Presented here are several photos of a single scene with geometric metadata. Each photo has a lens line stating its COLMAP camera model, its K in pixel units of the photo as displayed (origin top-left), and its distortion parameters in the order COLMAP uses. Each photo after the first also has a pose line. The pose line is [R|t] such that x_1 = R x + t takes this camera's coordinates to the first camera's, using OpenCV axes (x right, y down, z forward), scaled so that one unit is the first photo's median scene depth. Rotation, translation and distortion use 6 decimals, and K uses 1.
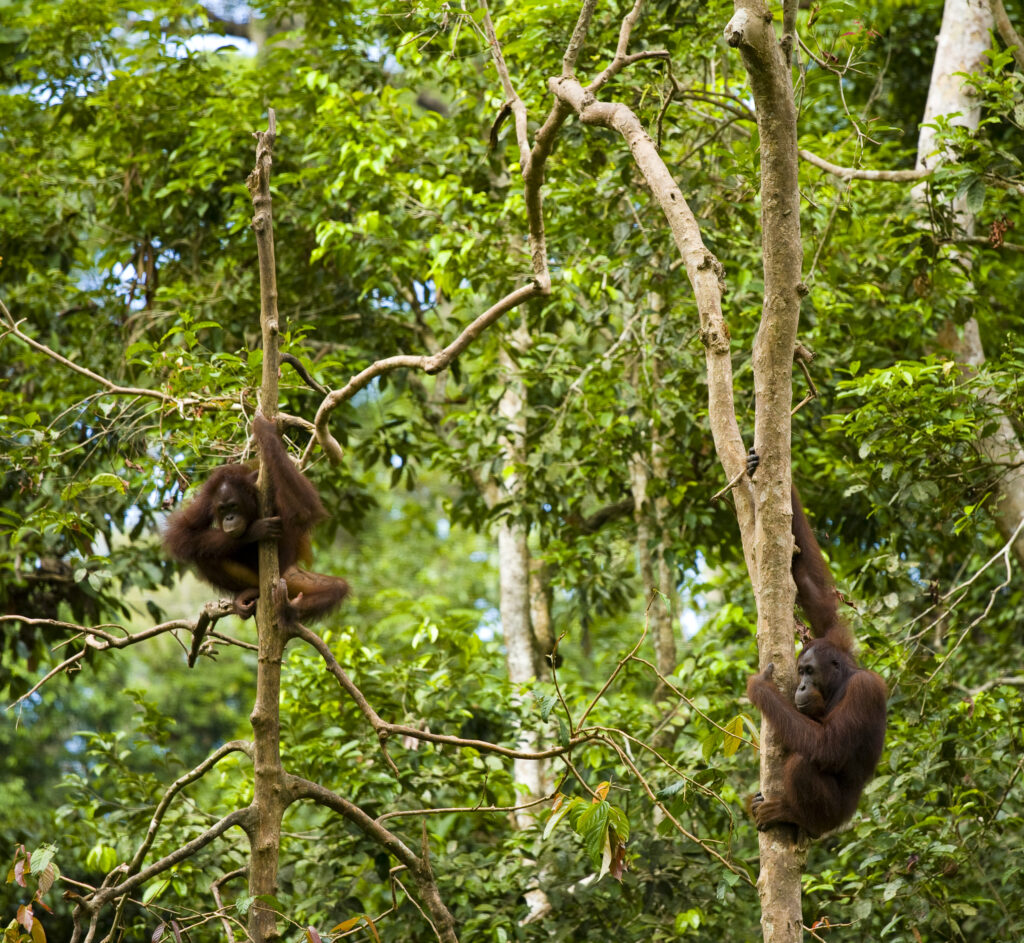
lens RADIAL K [[4494.8, 0, 513.8], [0, 4494.8, 473.1], [0, 0, 1]] dist [0.422567, 0.000000]
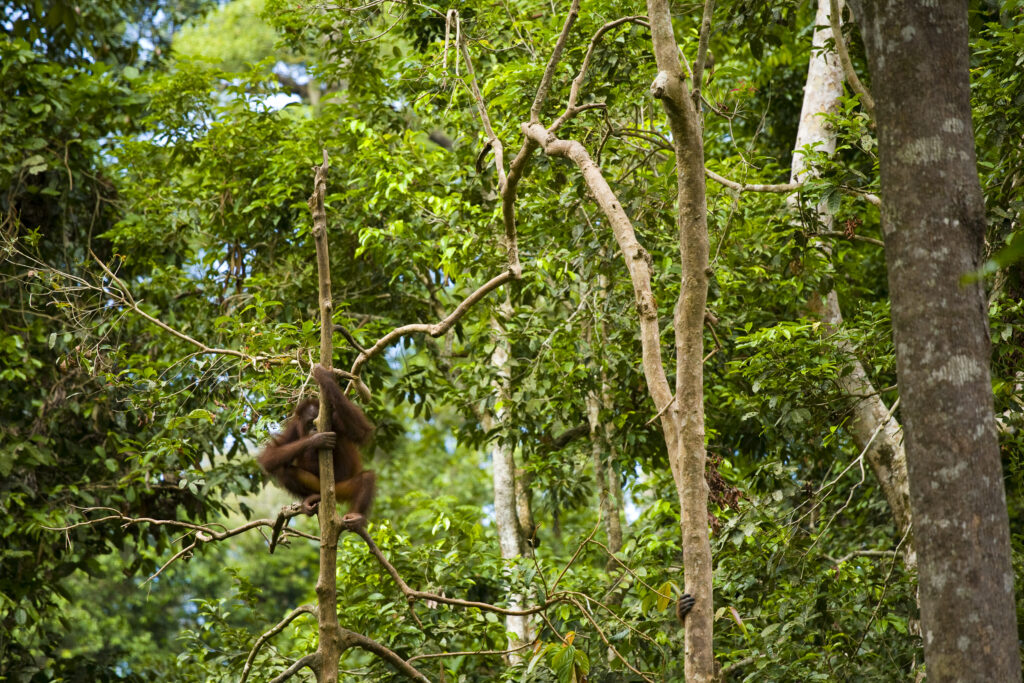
lens RADIAL K [[4818.8, 0, 491.5], [0, 4818.8, 318.9], [0, 0, 1]] dist [1.377918, 0.000000]
pose [[0.999775, -0.014416, 0.015590, -0.026212], [0.014708, 0.999716, -0.018767, 0.000806], [-0.015315, 0.018992, 0.999702, -0.484472]]
